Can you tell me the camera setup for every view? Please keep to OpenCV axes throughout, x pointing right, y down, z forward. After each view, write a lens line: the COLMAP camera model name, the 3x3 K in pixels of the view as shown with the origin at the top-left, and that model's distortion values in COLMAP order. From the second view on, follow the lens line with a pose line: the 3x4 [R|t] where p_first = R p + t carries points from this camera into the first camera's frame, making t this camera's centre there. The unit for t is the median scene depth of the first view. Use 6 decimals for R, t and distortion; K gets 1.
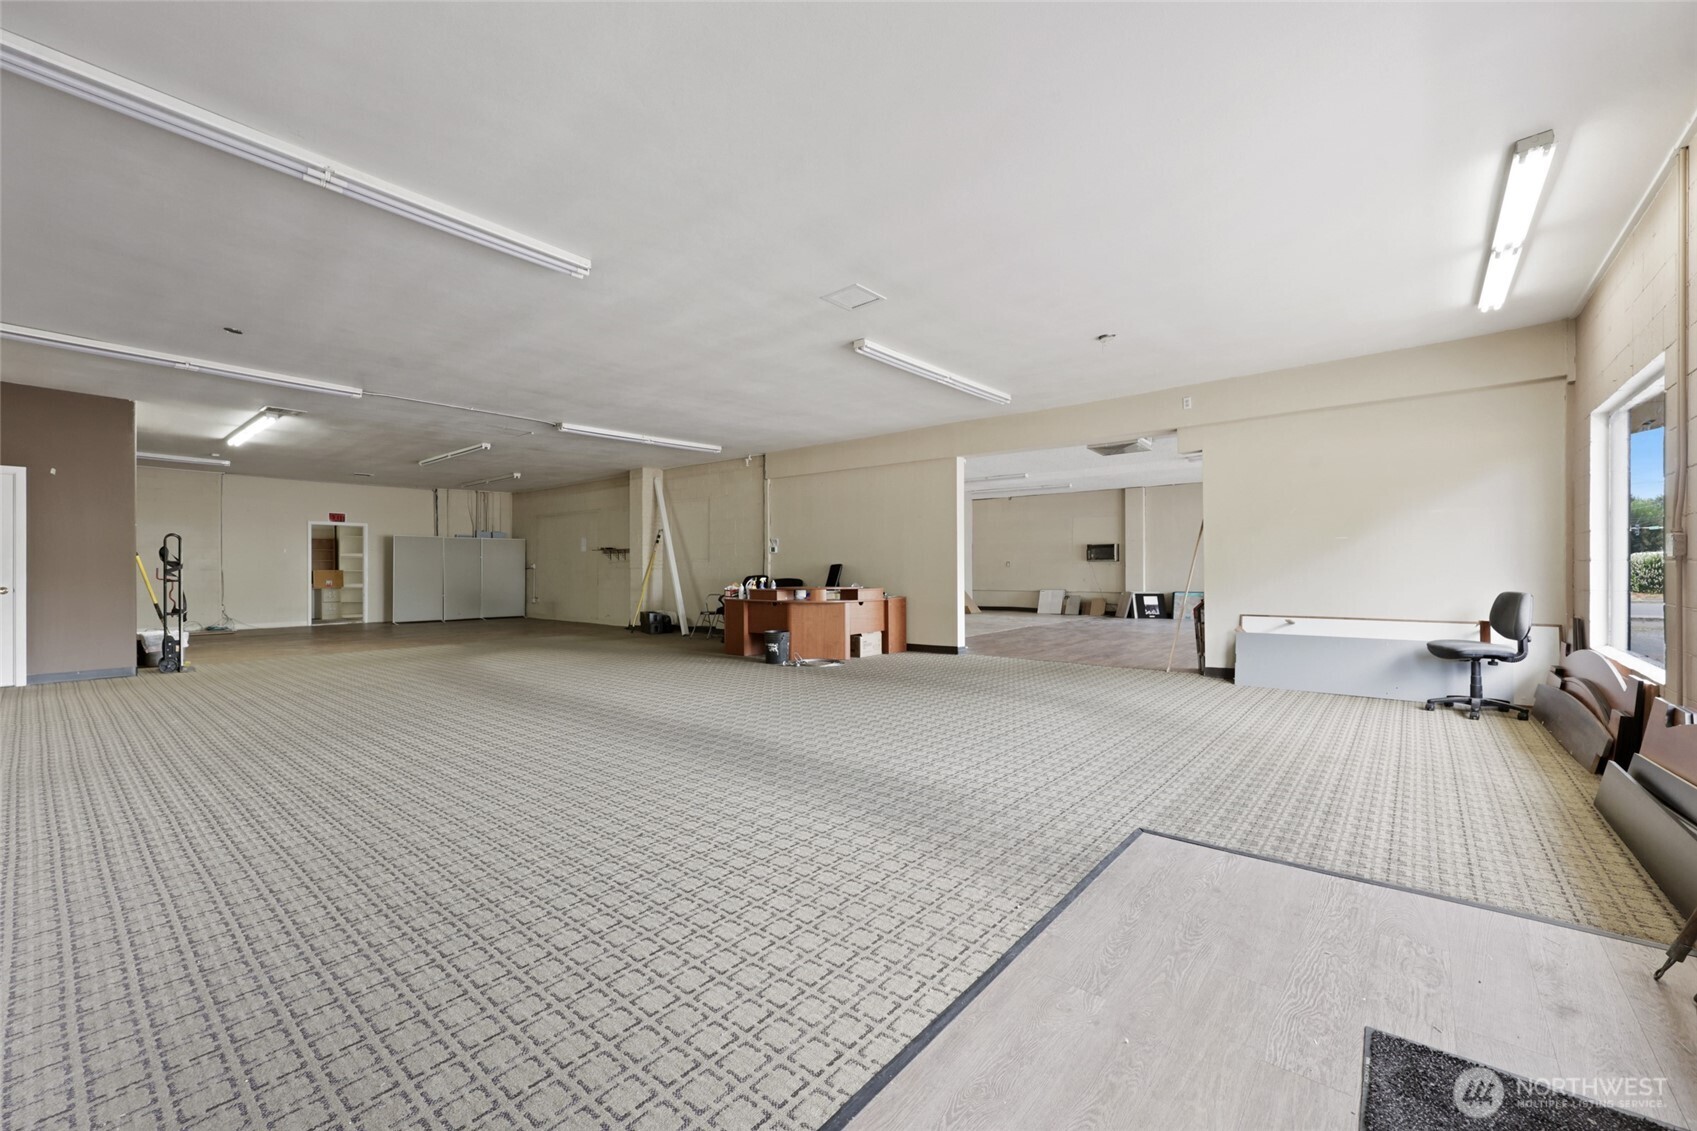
lens RADIAL K [[683.4, 0, 842.9], [0, 683.4, 566.7], [0, 0, 1]] dist [0.000783, 0.000857]
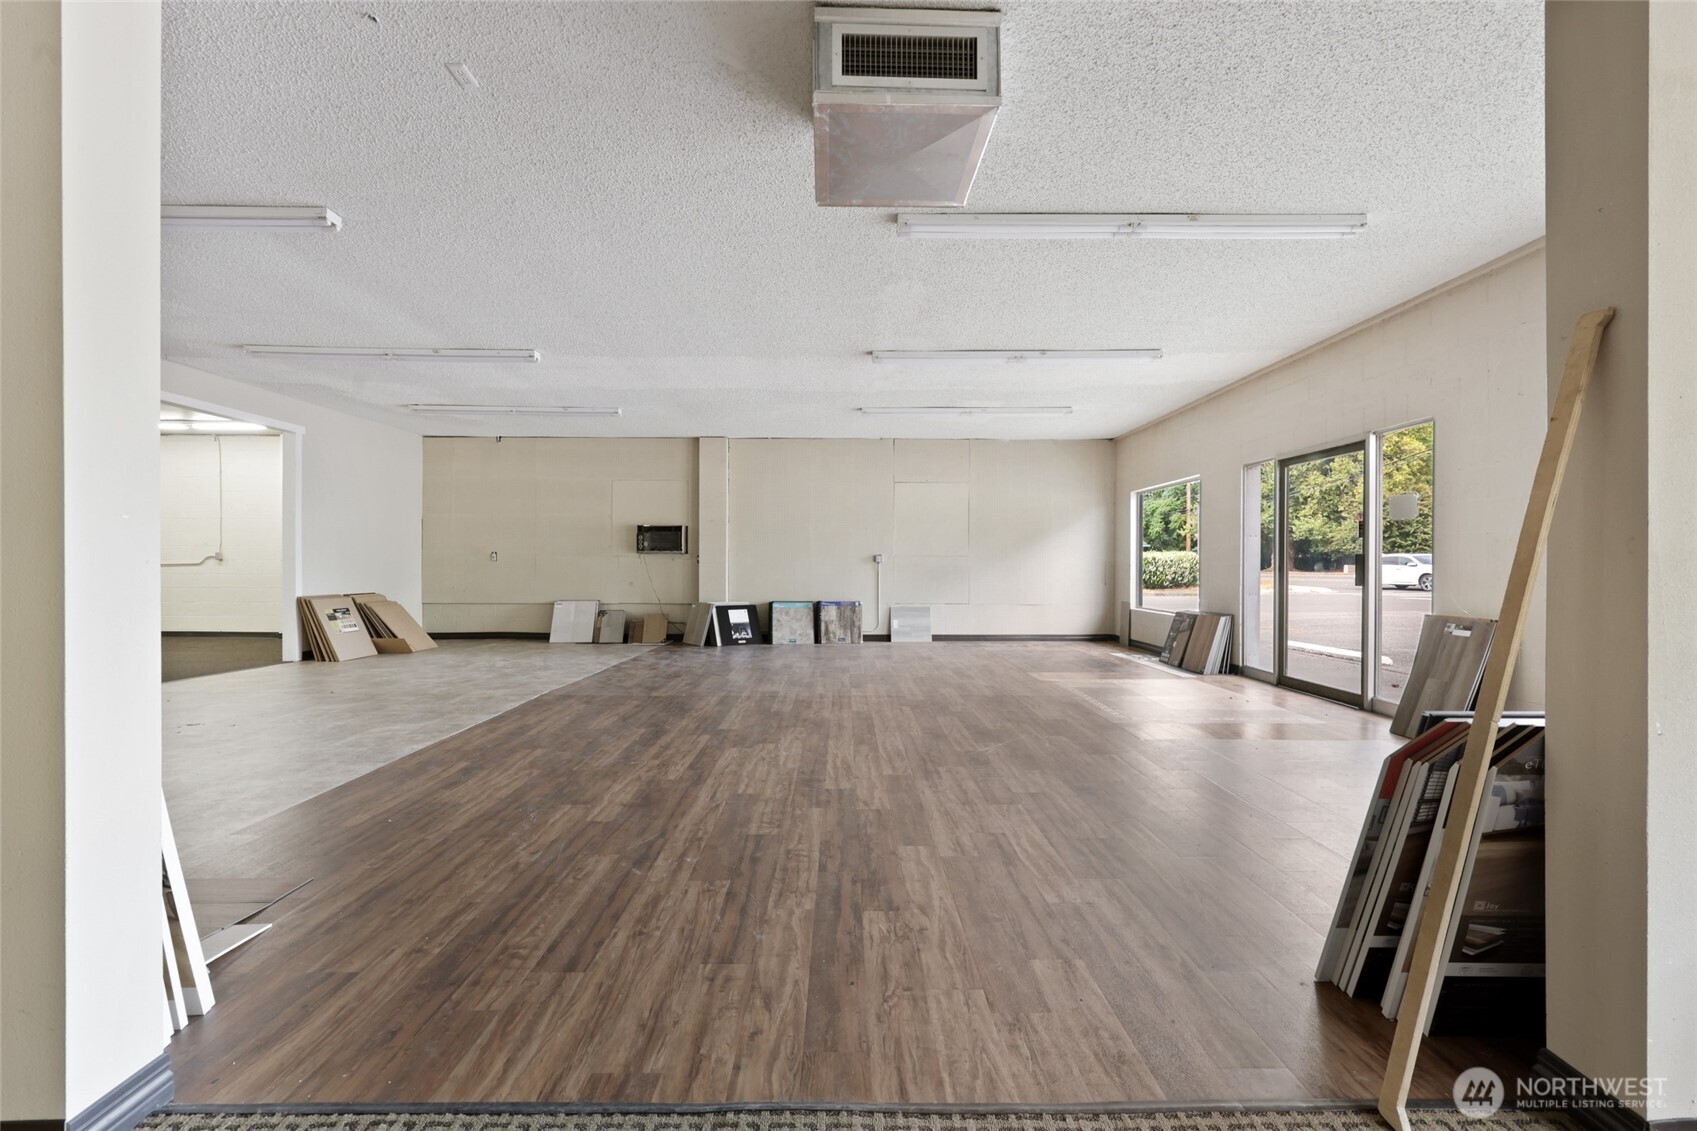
lens RADIAL K [[683.4, 0, 853.3], [0, 683.4, 563.1], [0, 0, 1]] dist [0.000783, 0.000857]
pose [[0.770195, 0.004247, 0.637794, 0.124845], [-0.004169, 0.999990, -0.001625, 0.000966], [-0.637794, -0.001407, 0.770205, 0.430922]]
